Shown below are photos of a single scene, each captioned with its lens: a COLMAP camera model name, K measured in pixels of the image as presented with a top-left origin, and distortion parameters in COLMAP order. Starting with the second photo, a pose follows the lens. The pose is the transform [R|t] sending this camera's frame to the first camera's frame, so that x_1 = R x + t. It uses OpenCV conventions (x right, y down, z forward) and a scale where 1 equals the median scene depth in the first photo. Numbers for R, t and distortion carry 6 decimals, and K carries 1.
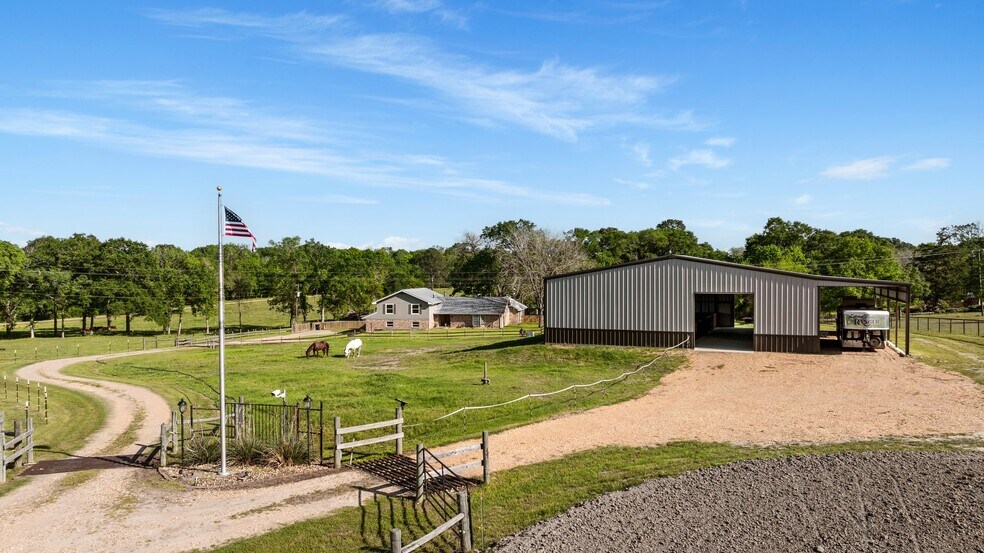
lens RADIAL K [[698.3, 0, 492.0], [0, 698.3, 276.5], [0, 0, 1]] dist [-0.010193, -0.004561]
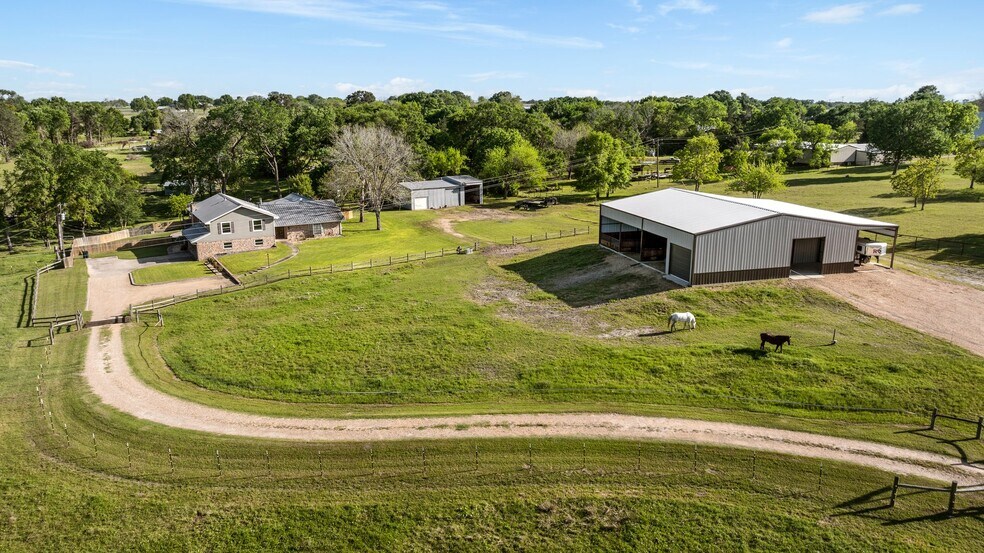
lens RADIAL K [[698.3, 0, 492.0], [0, 698.3, 276.5], [0, 0, 1]] dist [-0.010193, -0.004561]
pose [[0.762225, -0.152405, 0.629115, -0.447146], [-0.000653, 0.971707, 0.236189, -0.098004], [-0.647312, -0.180440, 0.740560, 0.145703]]
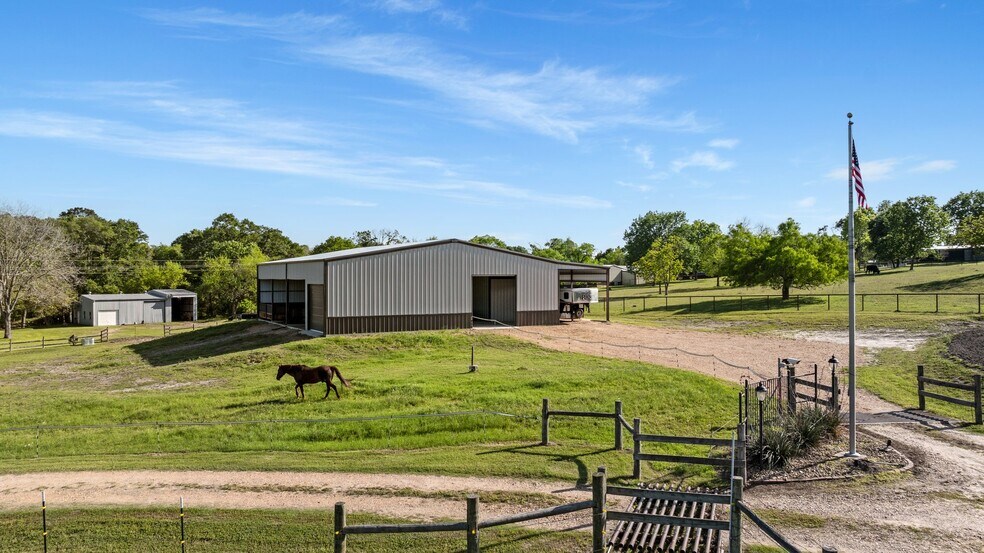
lens RADIAL K [[698.3, 0, 492.0], [0, 698.3, 276.5], [0, 0, 1]] dist [-0.010193, -0.004561]
pose [[0.581990, 0.001142, 0.813195, -0.233135], [0.003460, 0.999986, -0.003880, 0.012317], [-0.813189, 0.005072, 0.581978, 0.153200]]
